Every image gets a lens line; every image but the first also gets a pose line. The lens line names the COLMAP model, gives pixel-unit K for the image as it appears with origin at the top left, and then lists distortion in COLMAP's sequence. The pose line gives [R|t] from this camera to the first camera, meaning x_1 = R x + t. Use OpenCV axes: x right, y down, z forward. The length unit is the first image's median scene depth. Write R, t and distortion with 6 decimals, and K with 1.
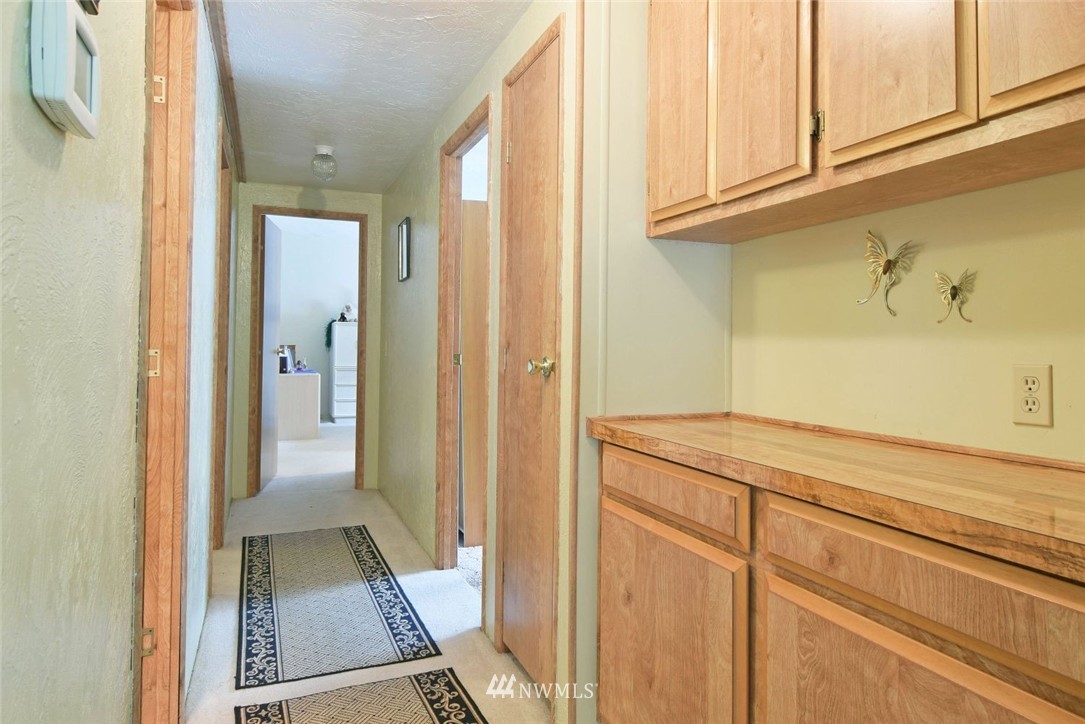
lens RADIAL K [[685.6, 0, 544.0], [0, 685.6, 357.7], [0, 0, 1]] dist [0.023341, 0.000424]
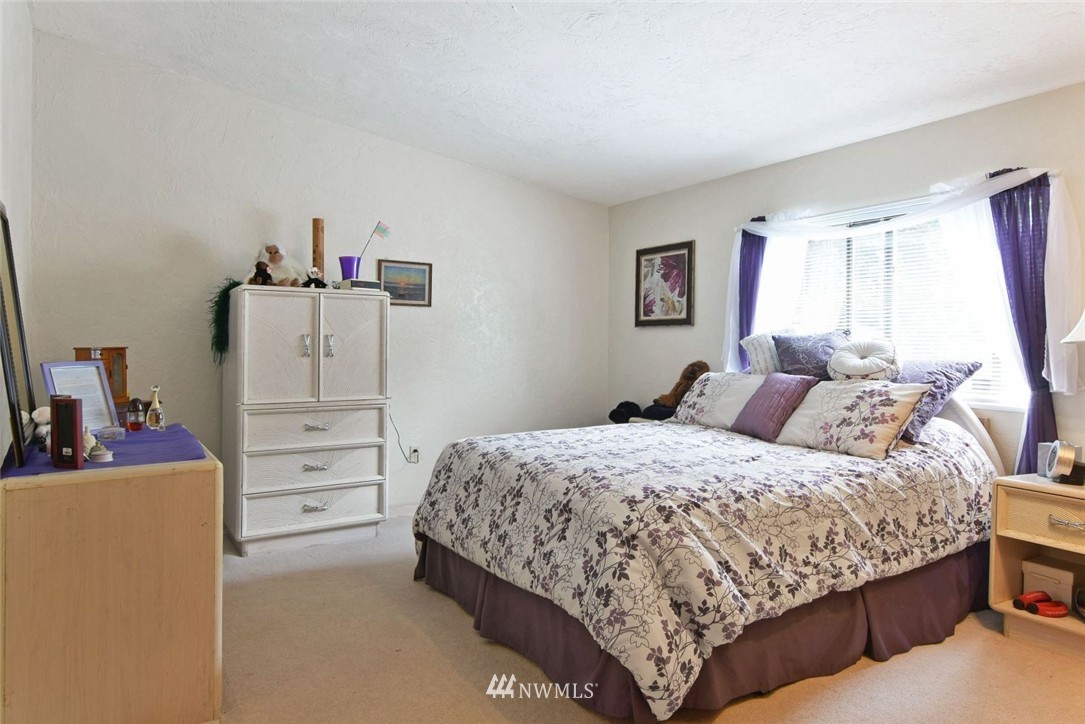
lens RADIAL K [[685.6, 0, 540.8], [0, 685.6, 357.1], [0, 0, 1]] dist [0.023341, 0.000424]
pose [[0.984291, -0.008724, 0.176338, -0.208494], [0.006396, 0.999885, 0.013764, -0.017099], [-0.176438, -0.012420, 0.984233, 0.597022]]
